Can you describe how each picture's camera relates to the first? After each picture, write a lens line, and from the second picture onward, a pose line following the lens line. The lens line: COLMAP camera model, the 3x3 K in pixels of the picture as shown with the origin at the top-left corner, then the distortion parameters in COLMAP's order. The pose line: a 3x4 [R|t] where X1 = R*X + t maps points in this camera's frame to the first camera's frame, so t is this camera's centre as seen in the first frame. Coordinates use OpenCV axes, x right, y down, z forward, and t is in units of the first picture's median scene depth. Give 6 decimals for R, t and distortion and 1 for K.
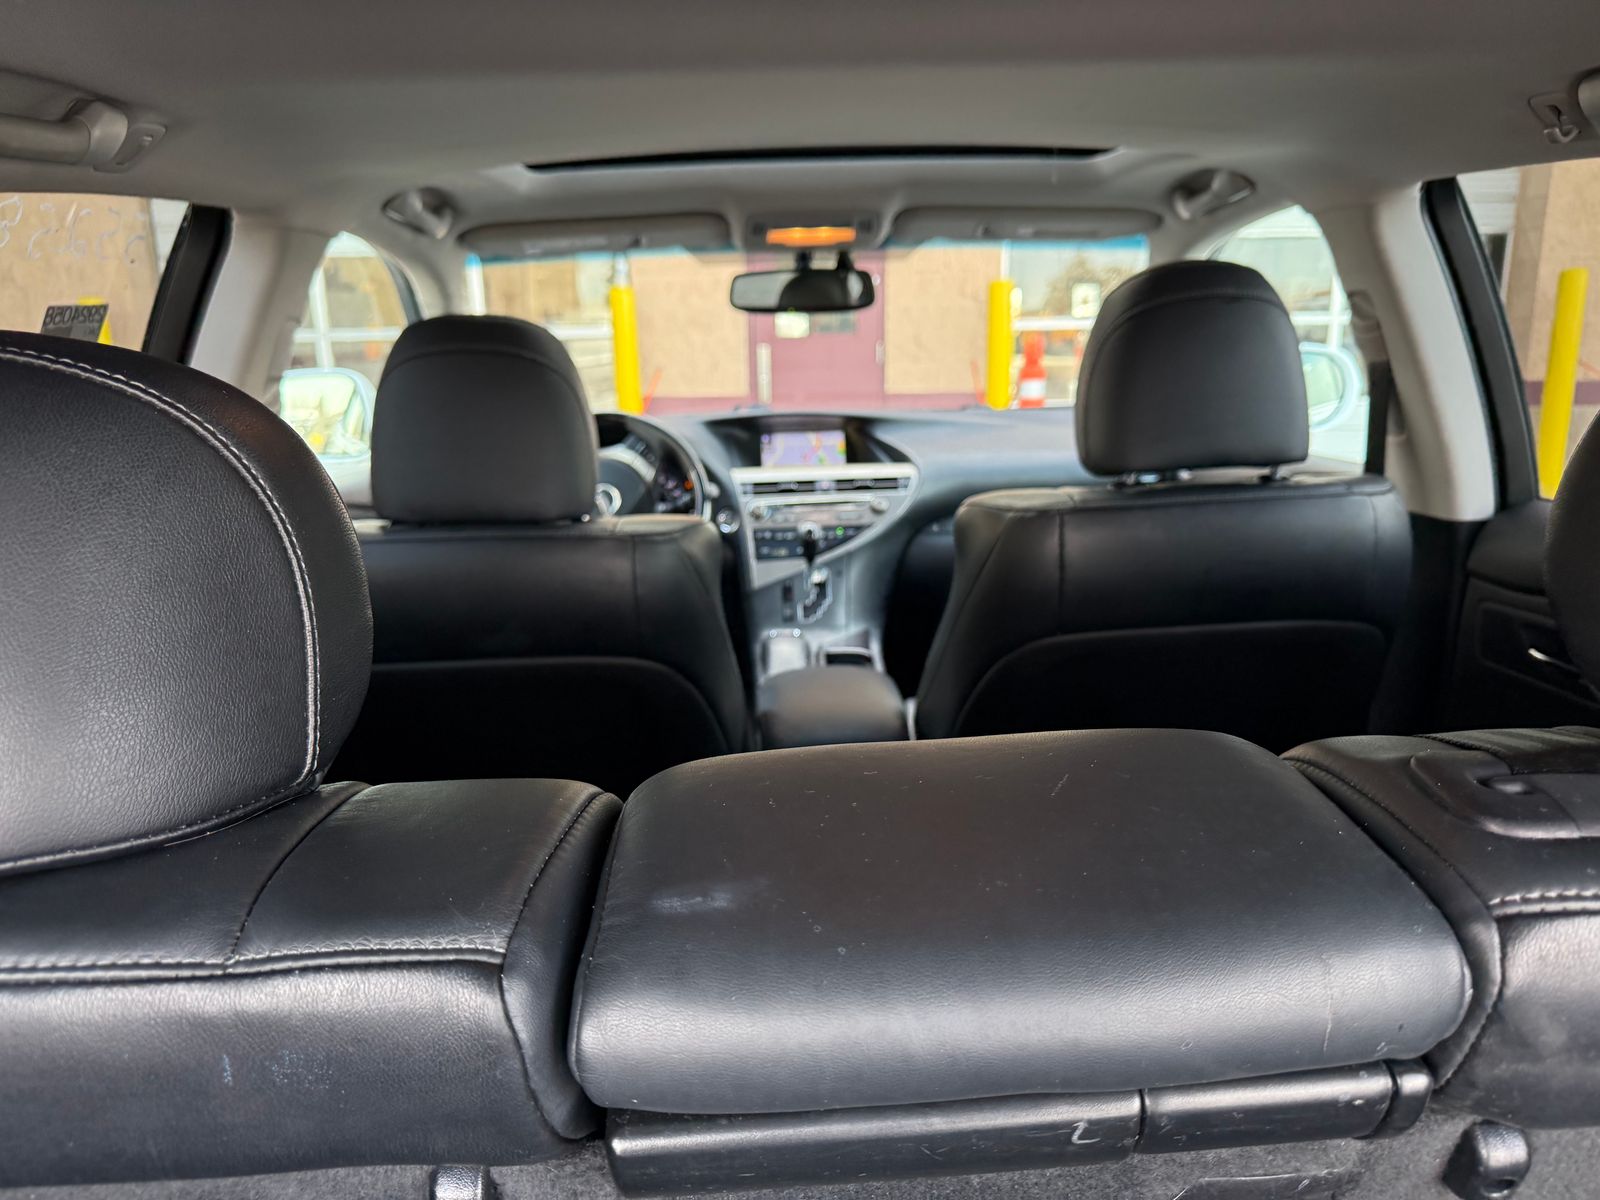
lens RADIAL K [[1141.5, 0, 803.5], [0, 1141.5, 658.0], [0, 0, 1]] dist [0.036257, -0.048617]
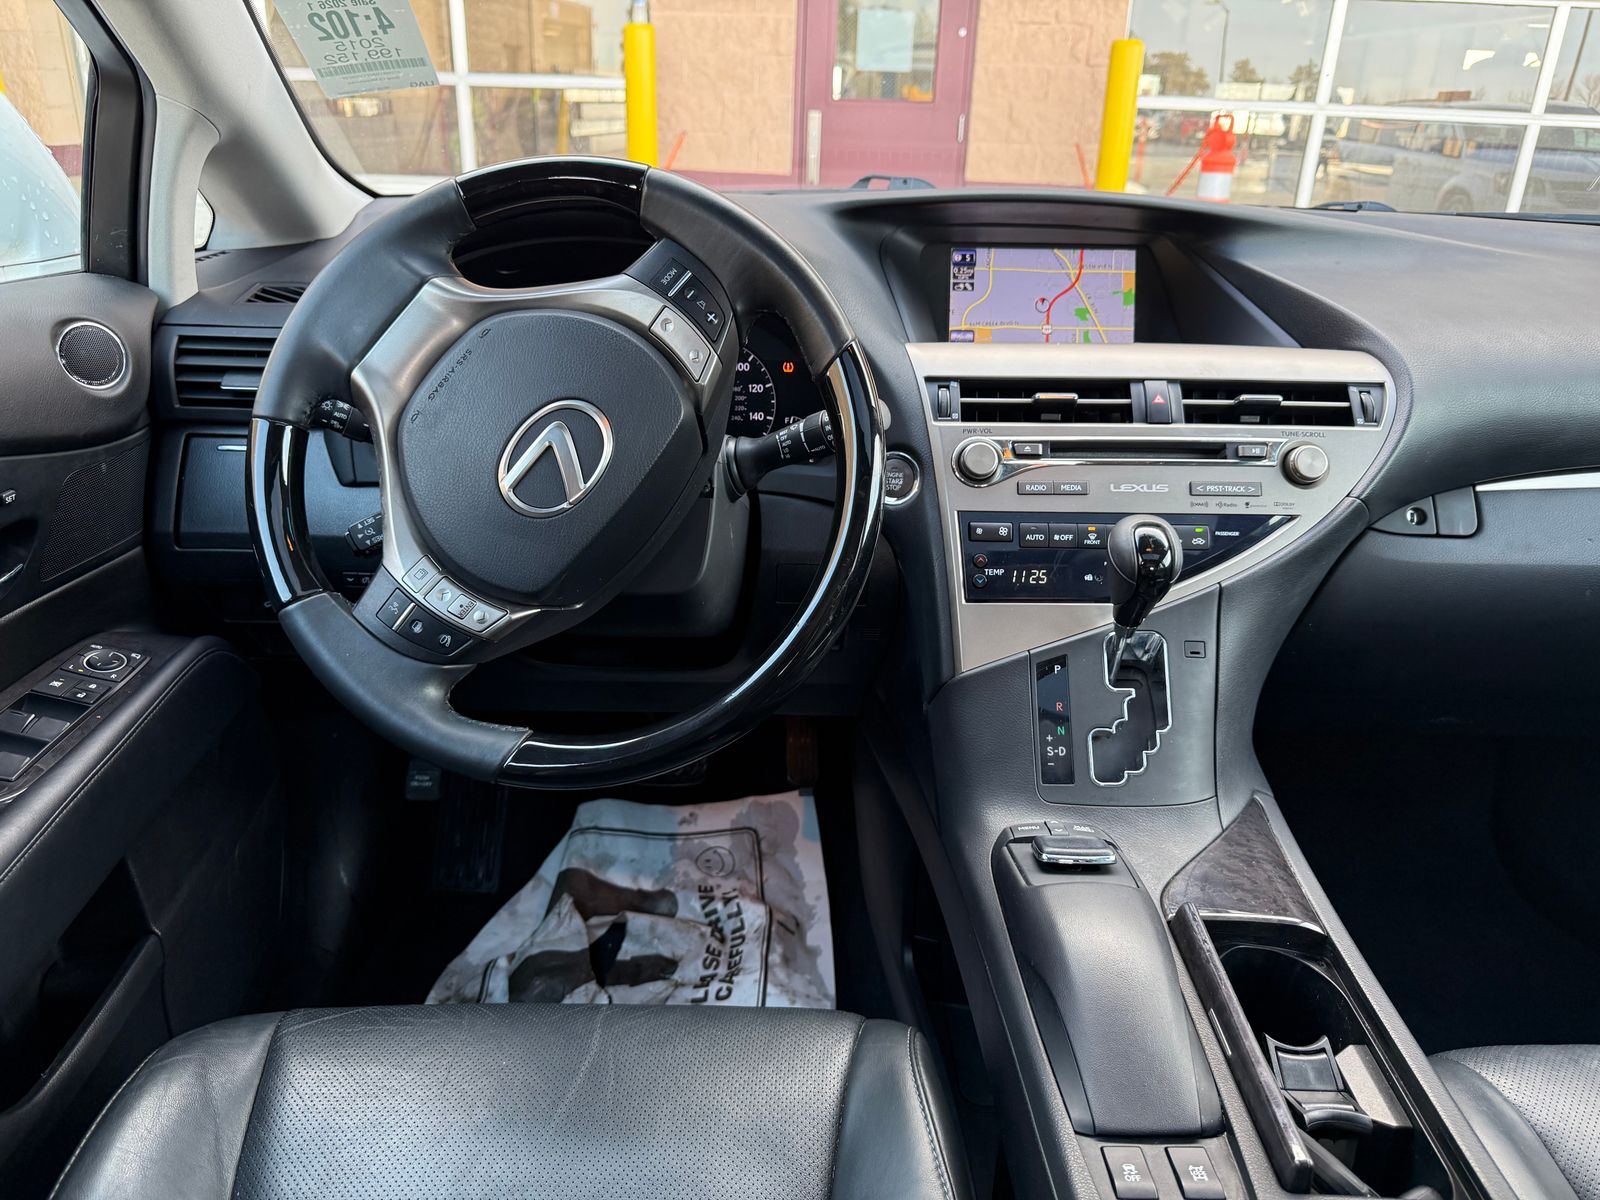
lens RADIAL K [[1141.5, 0, 797.6], [0, 1141.5, 595.6], [0, 0, 1]] dist [0.036257, -0.048617]
pose [[0.998439, 0.055800, -0.002568, -0.095849], [-0.055073, 0.991028, 0.121777, -0.126546], [0.009340, -0.121446, 0.992554, 0.614262]]
